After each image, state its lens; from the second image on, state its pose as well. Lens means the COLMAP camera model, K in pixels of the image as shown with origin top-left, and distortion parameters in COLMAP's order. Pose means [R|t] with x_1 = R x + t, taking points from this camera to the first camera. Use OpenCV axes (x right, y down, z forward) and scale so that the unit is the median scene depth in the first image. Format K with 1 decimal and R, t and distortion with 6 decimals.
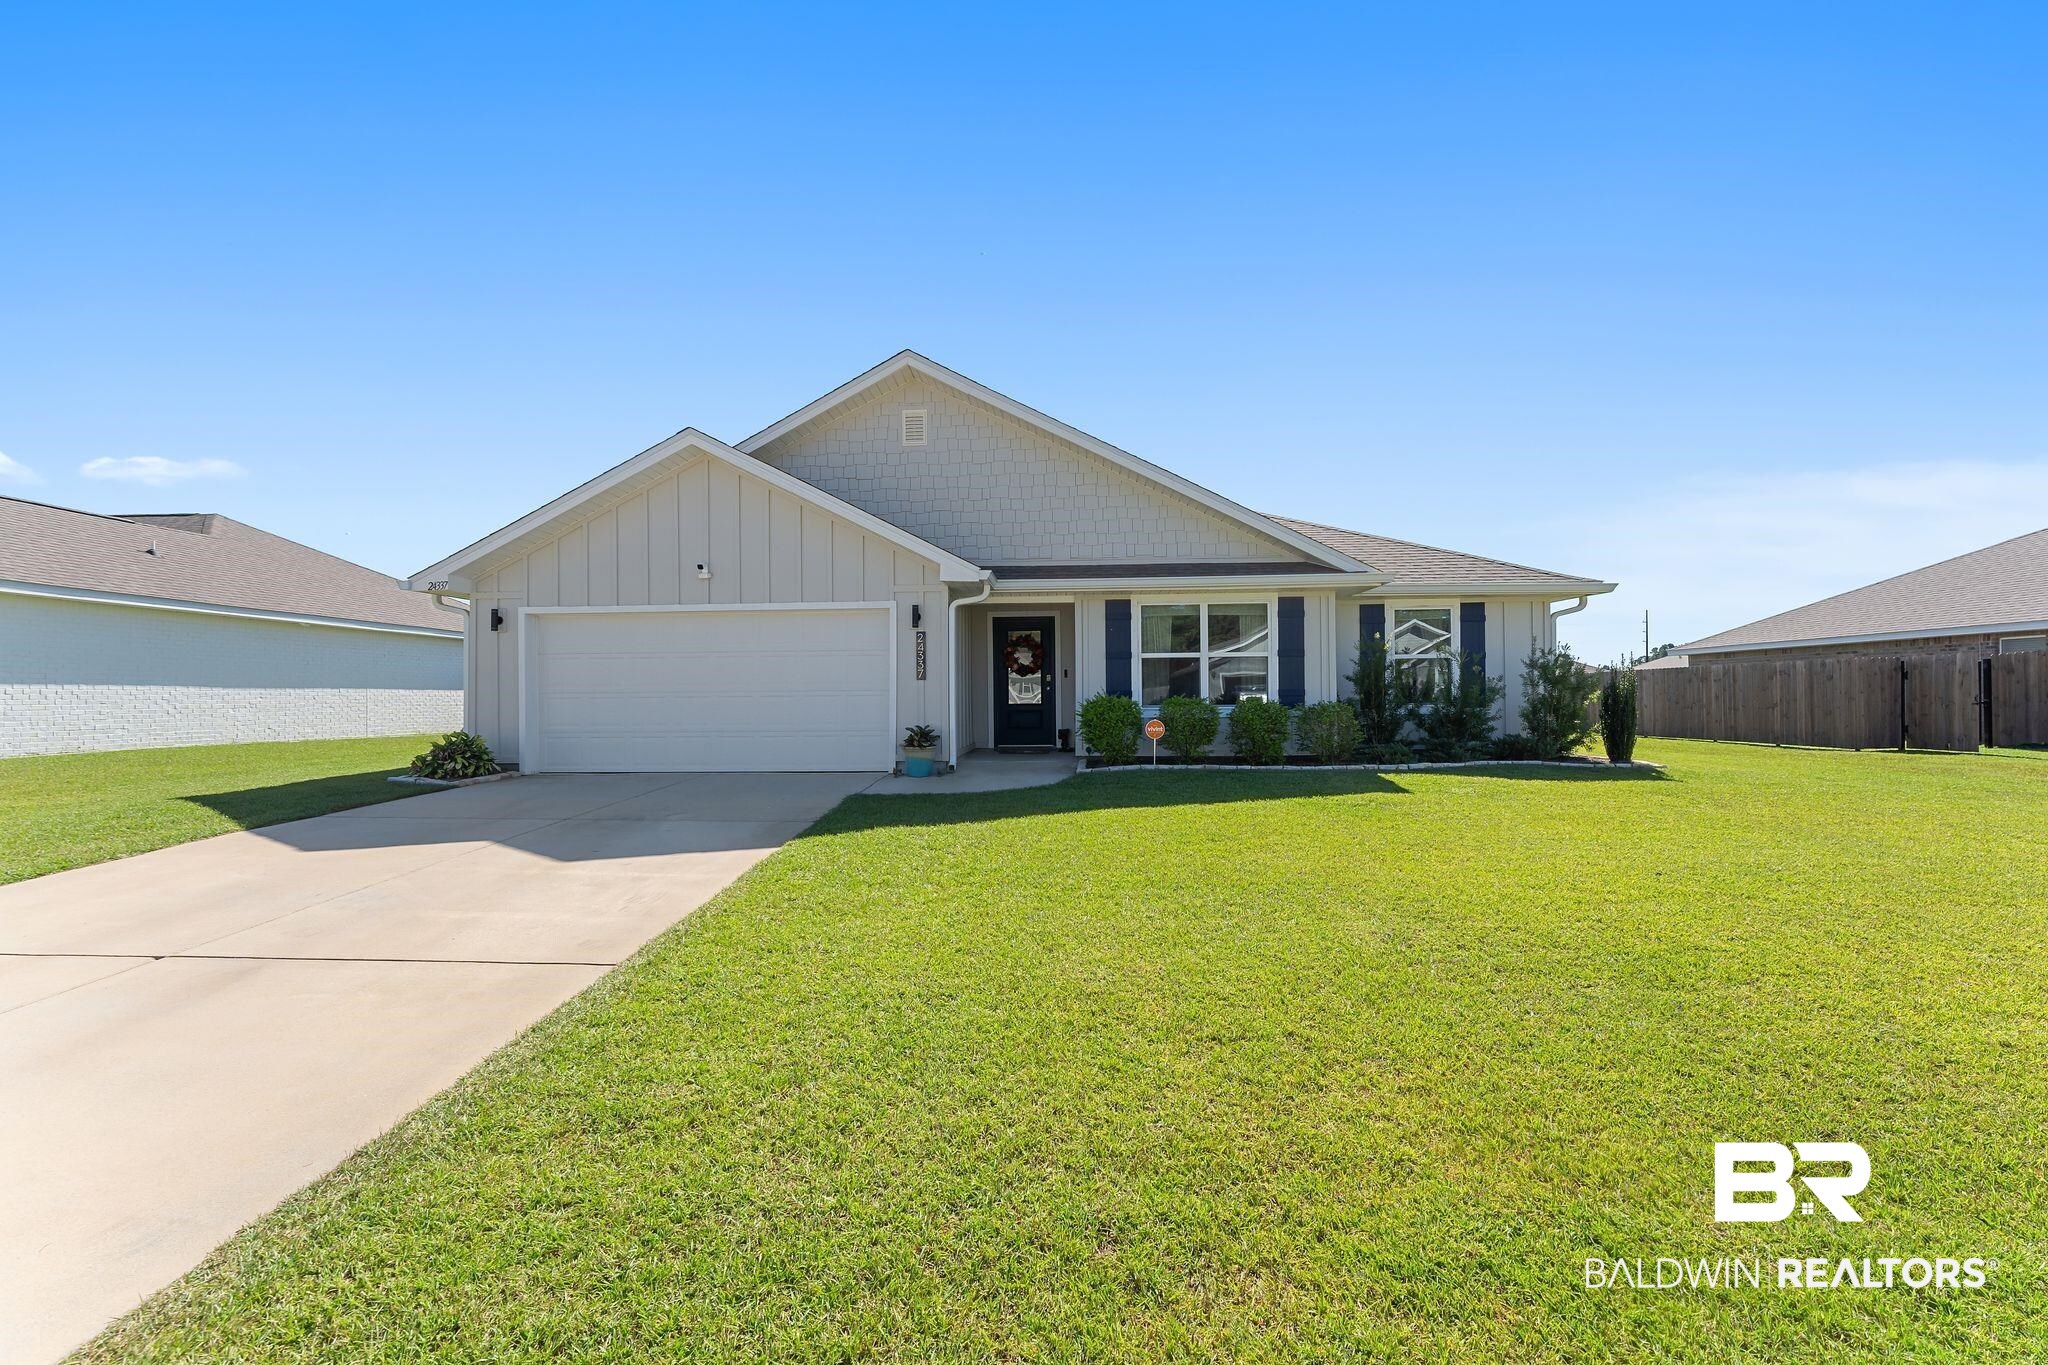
lens RADIAL K [[829.0, 0, 1023.6], [0, 829.0, 713.3], [0, 0, 1]] dist [0.001476, -0.000041]
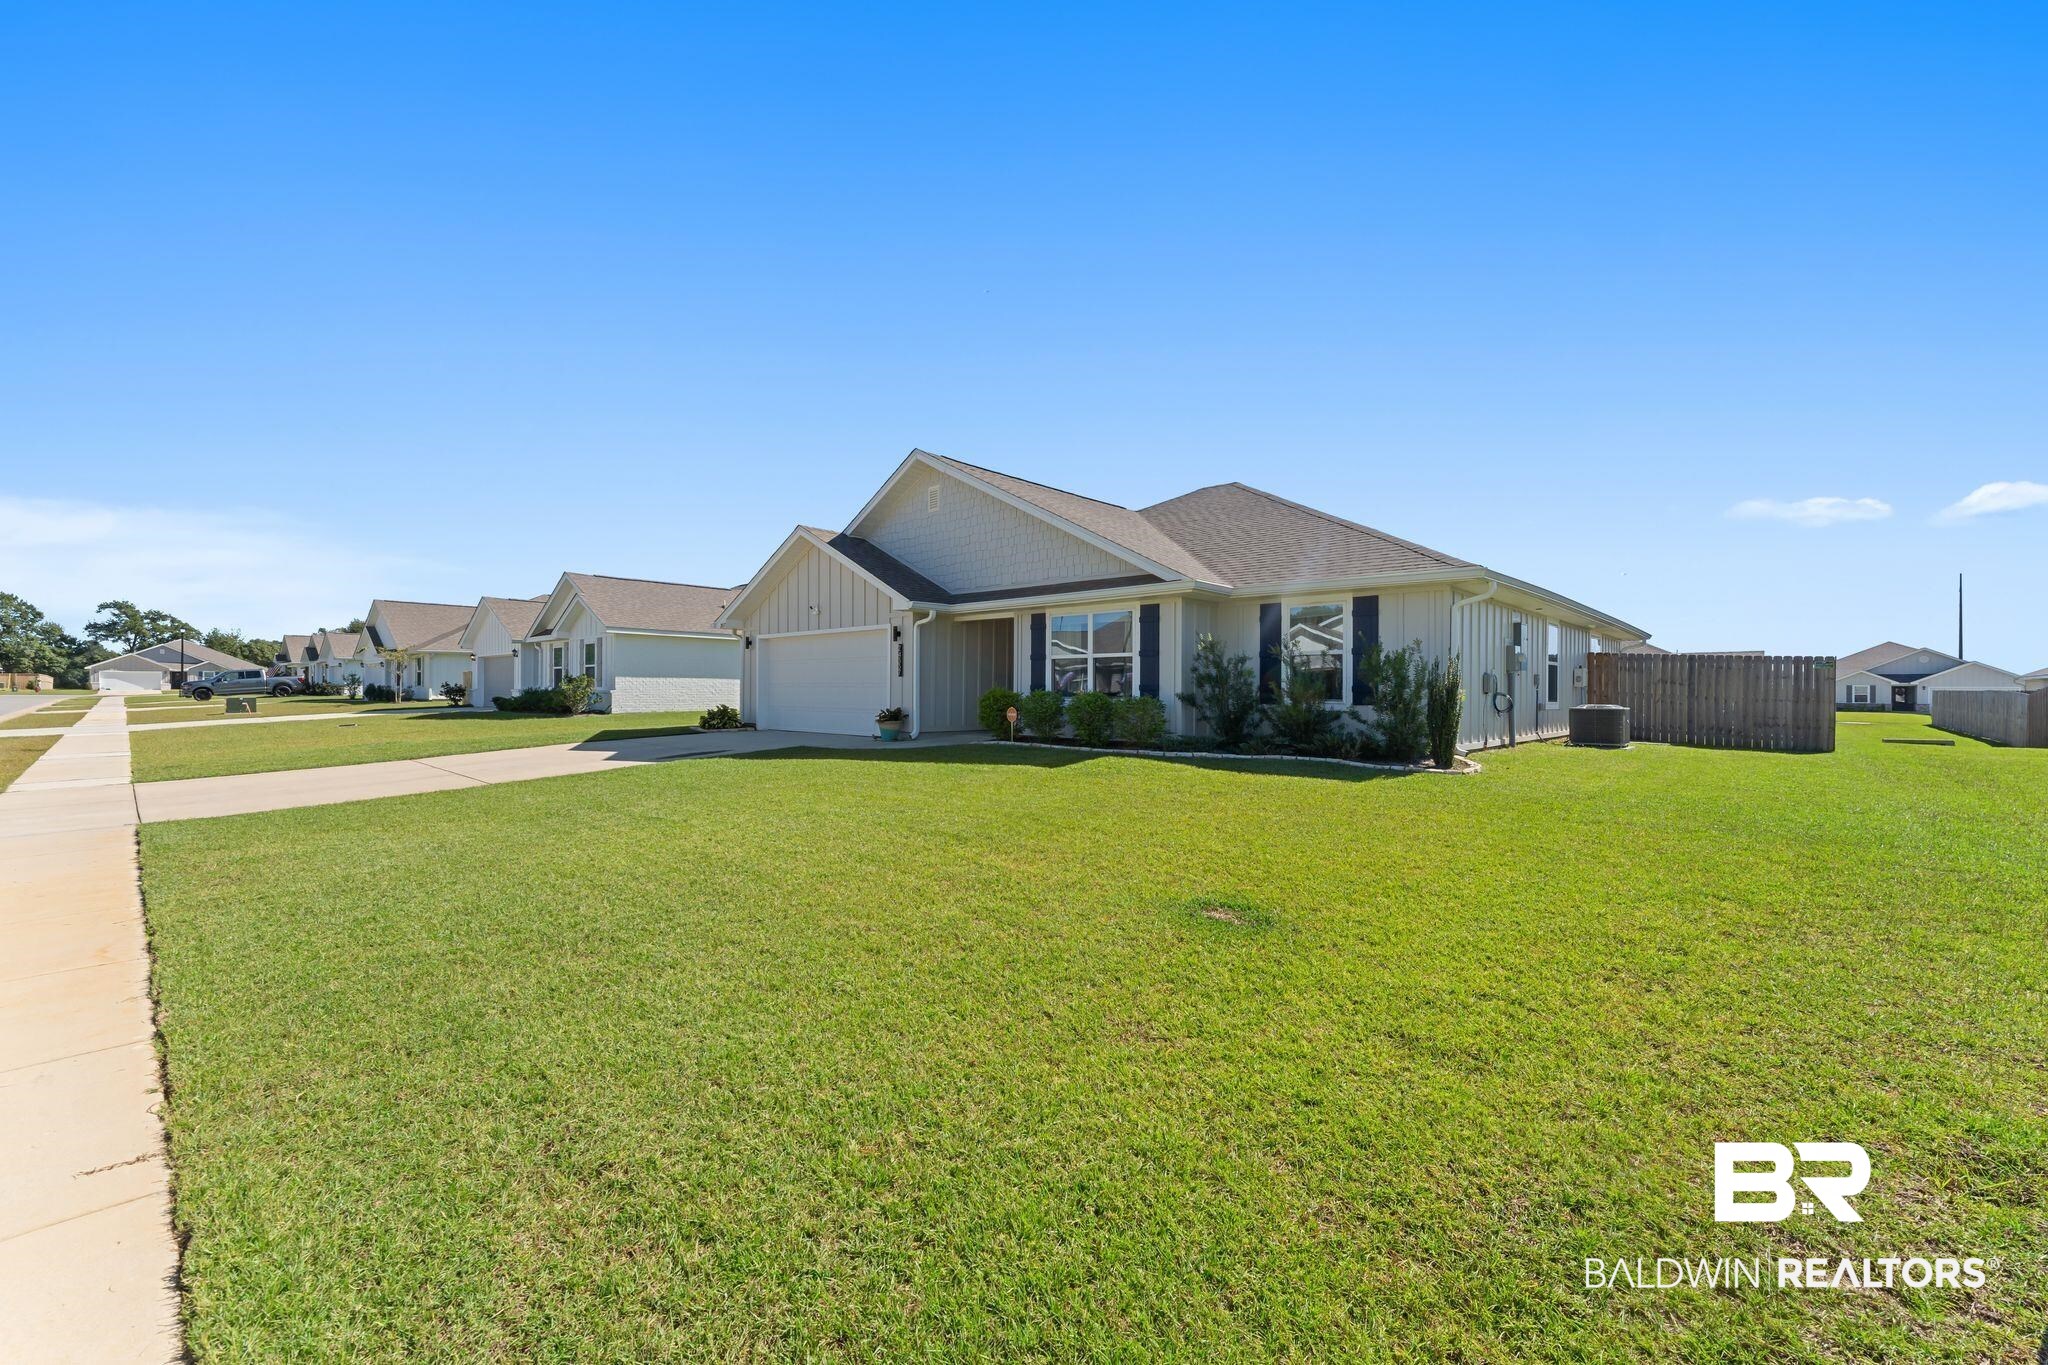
lens RADIAL K [[829.0, 0, 1023.6], [0, 829.0, 713.3], [0, 0, 1]] dist [0.001476, -0.000041]
pose [[0.770675, 0.029042, -0.636566, 0.914953], [-0.023035, 0.999578, 0.017716, -0.005805], [0.636812, 0.001010, 0.771019, 0.001403]]
